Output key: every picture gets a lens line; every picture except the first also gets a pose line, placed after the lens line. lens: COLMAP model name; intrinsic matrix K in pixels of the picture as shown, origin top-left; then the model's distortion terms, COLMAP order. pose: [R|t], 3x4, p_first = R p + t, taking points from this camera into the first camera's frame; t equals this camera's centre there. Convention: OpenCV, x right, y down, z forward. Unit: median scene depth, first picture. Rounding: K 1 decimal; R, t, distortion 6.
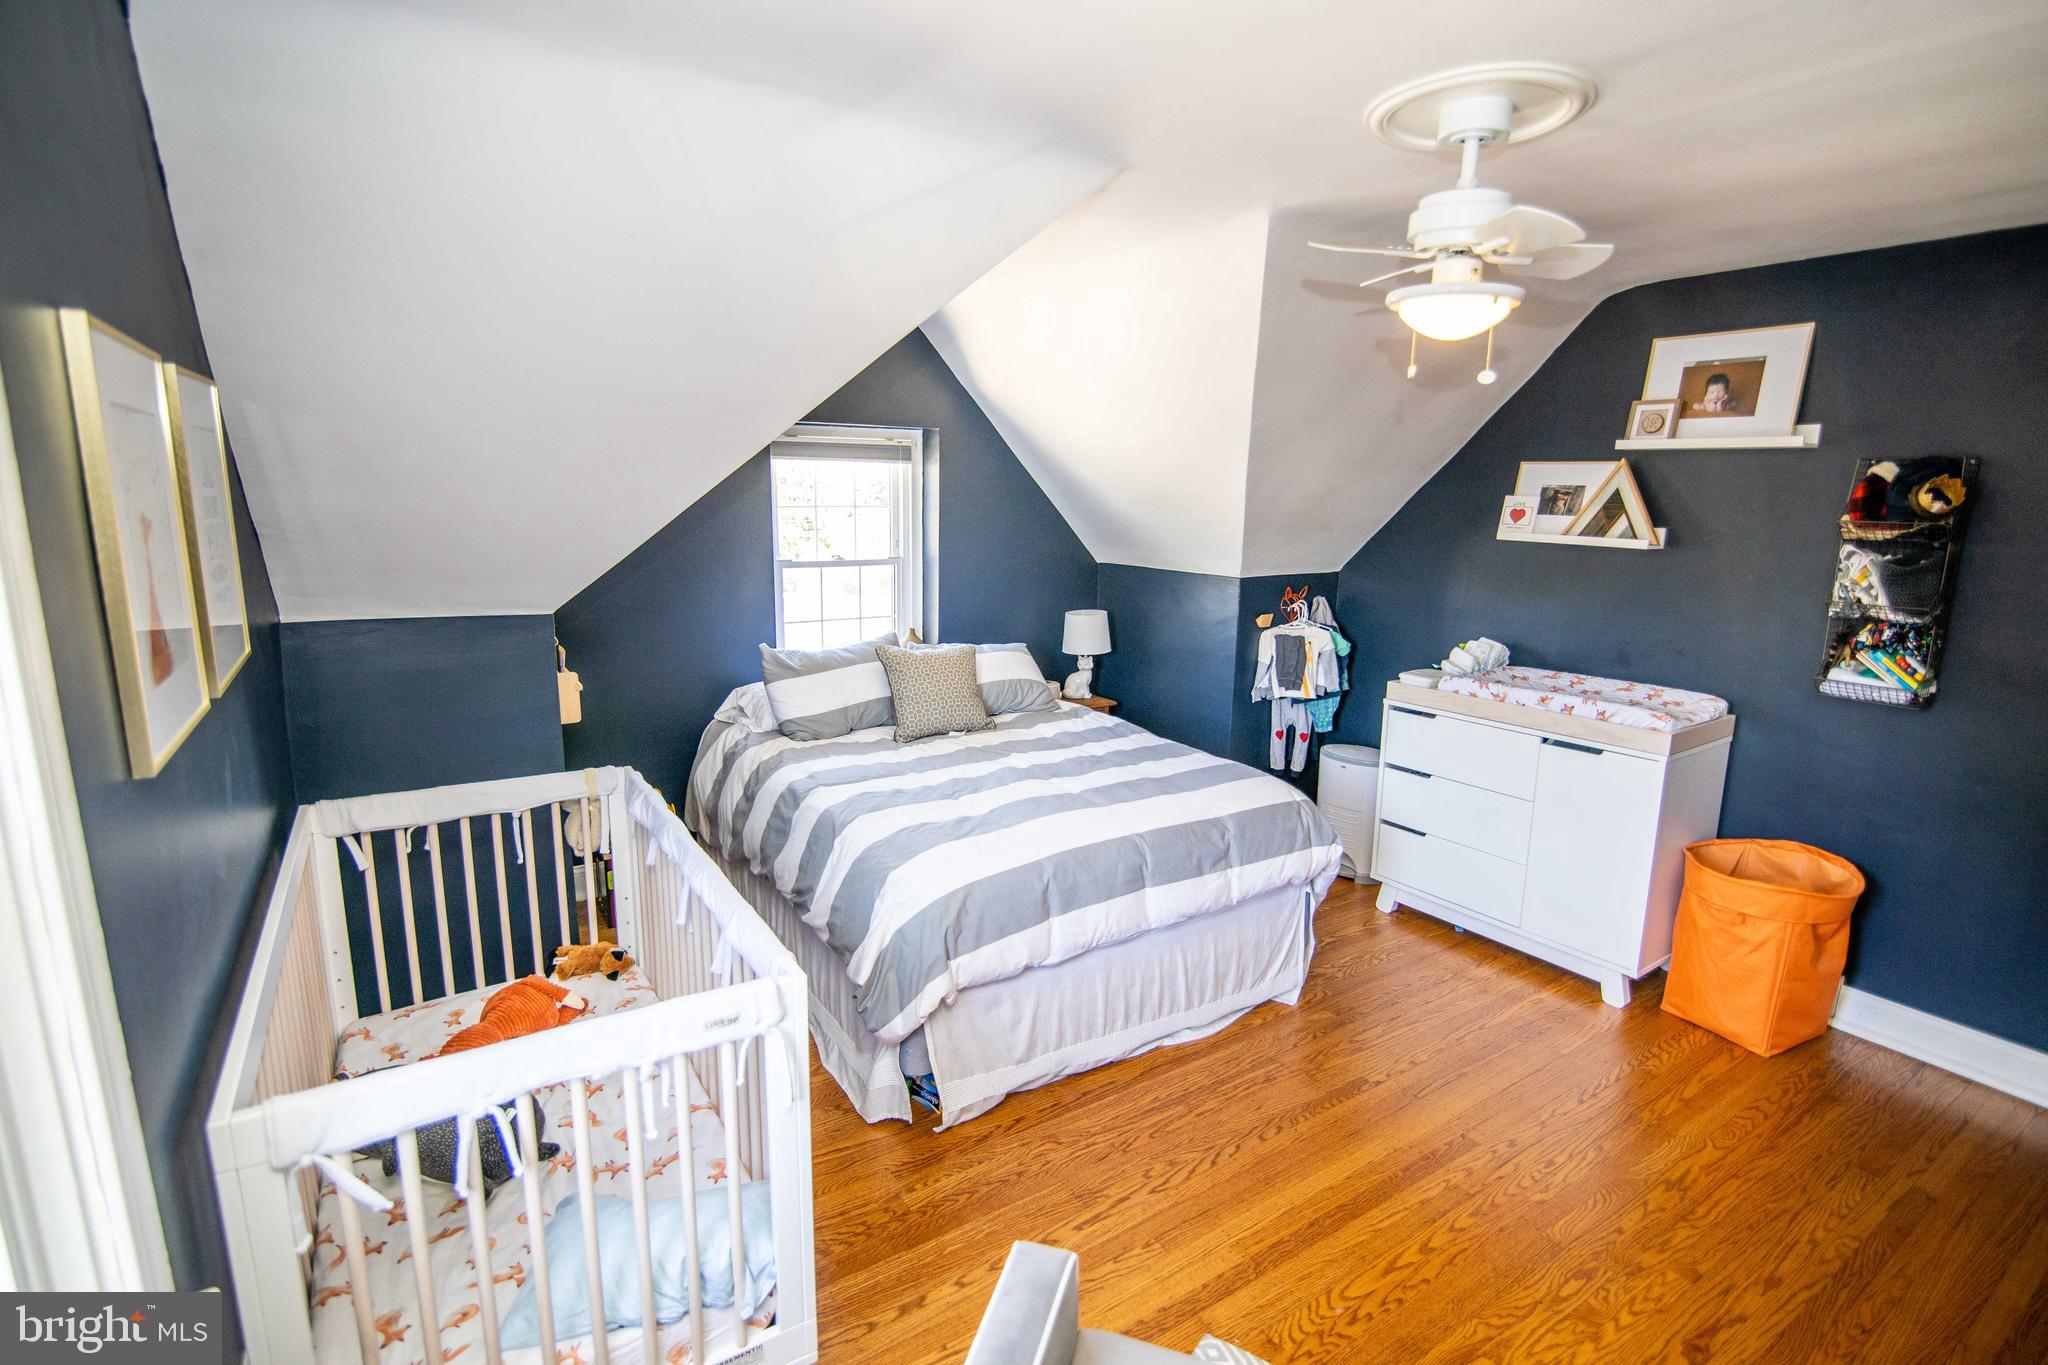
lens RADIAL K [[935.6, 0, 1029.5], [0, 935.6, 684.6], [0, 0, 1]] dist [-0.019489, 0.001041]
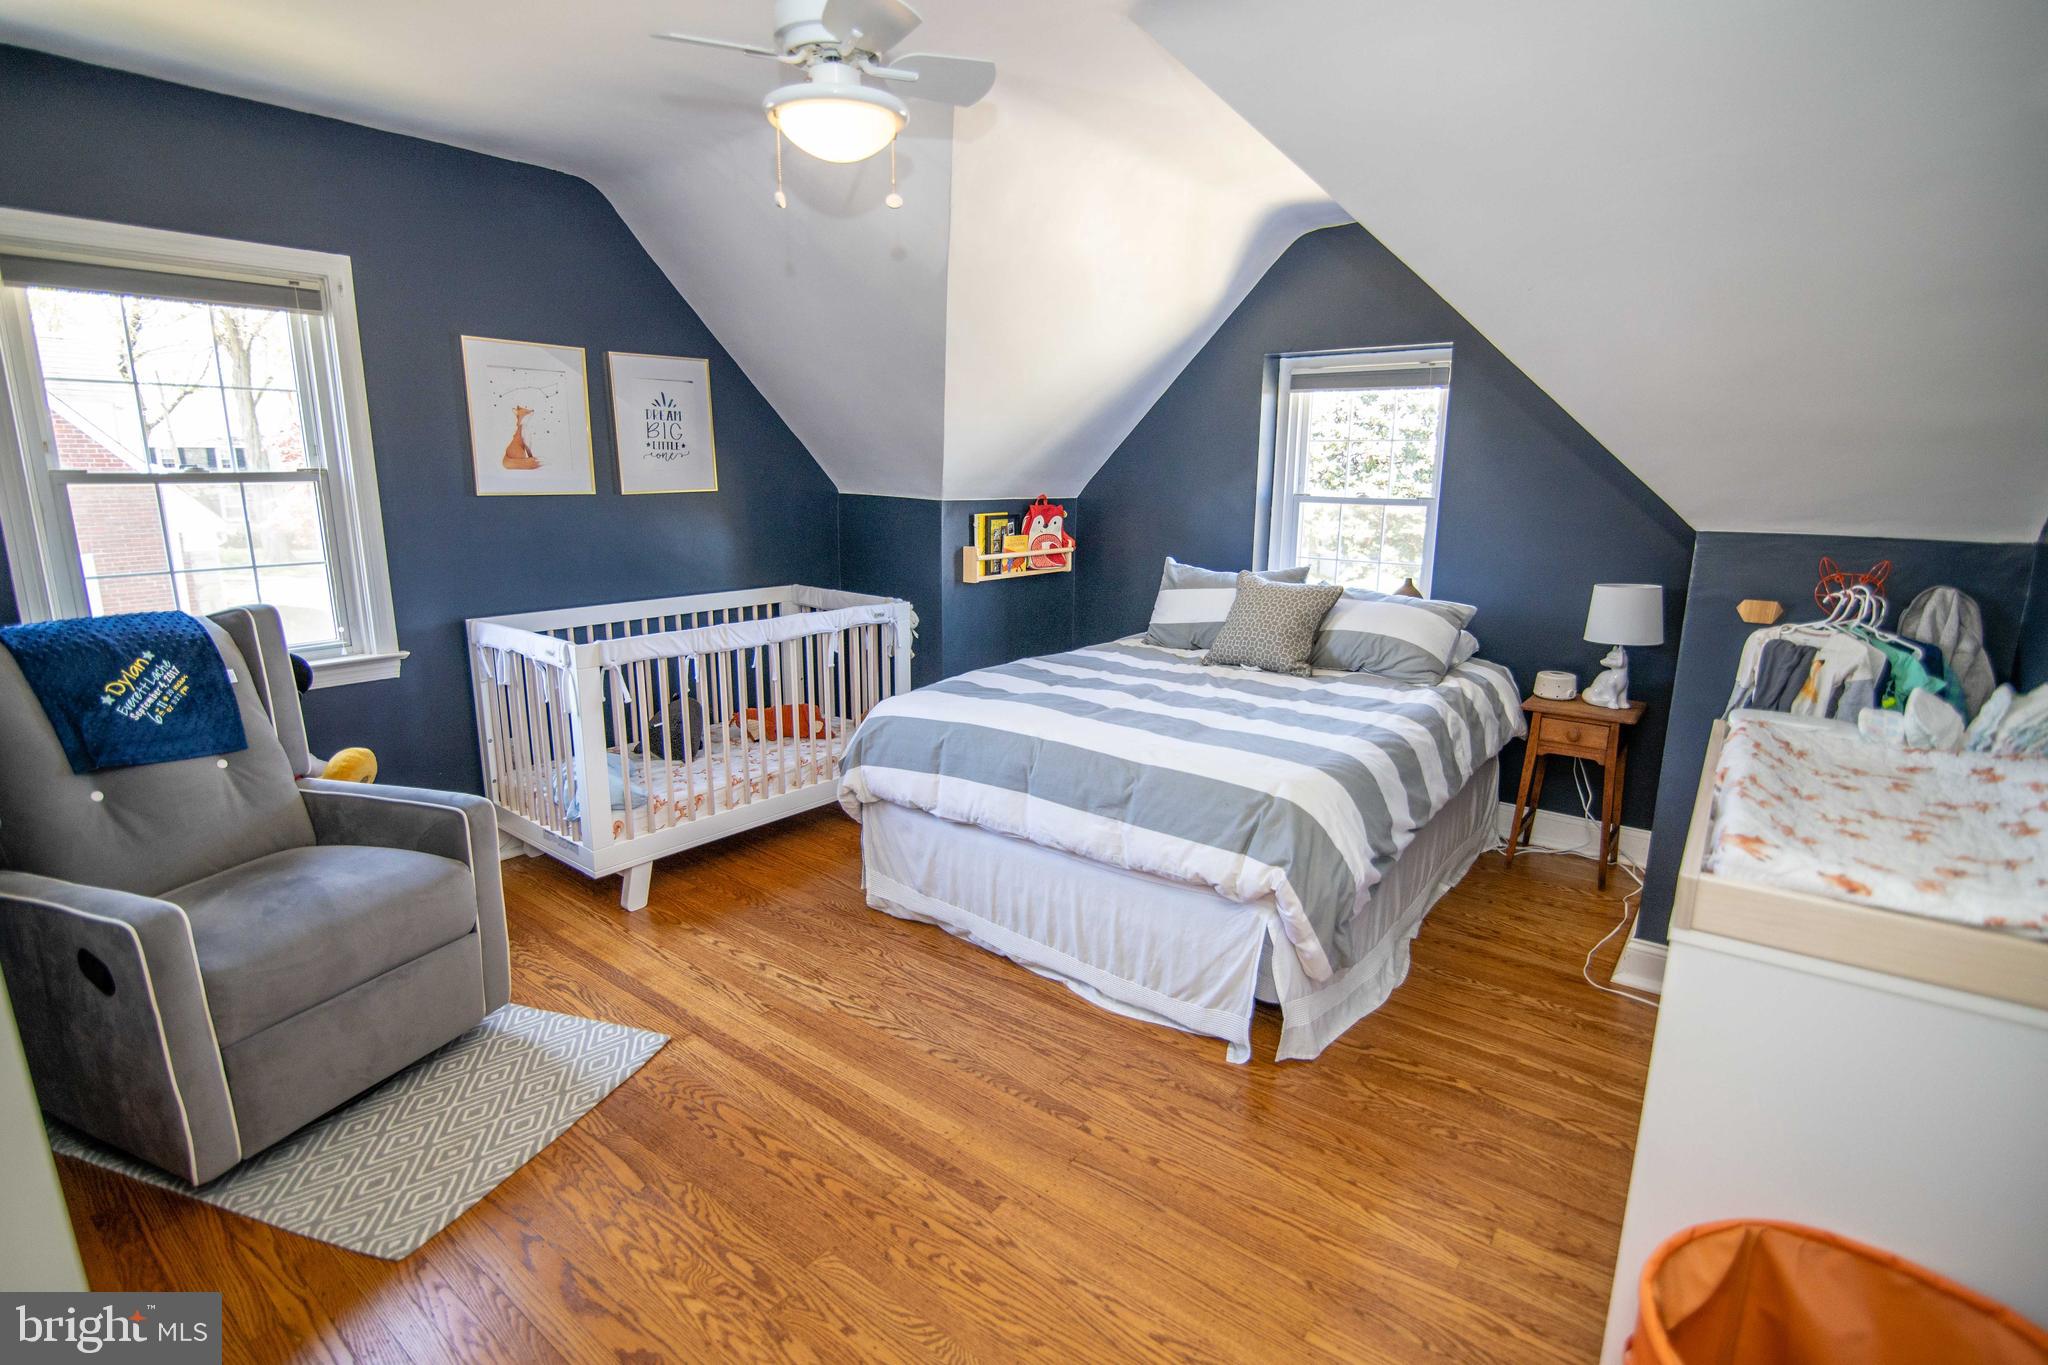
lens RADIAL K [[935.6, 0, 1029.5], [0, 935.6, 684.6], [0, 0, 1]] dist [-0.019489, 0.001041]
pose [[0.365177, 0.203660, -0.908388, 0.950029], [-0.195012, 0.970863, 0.139271, -0.025894], [0.910284, 0.126288, 0.394253, 0.588365]]
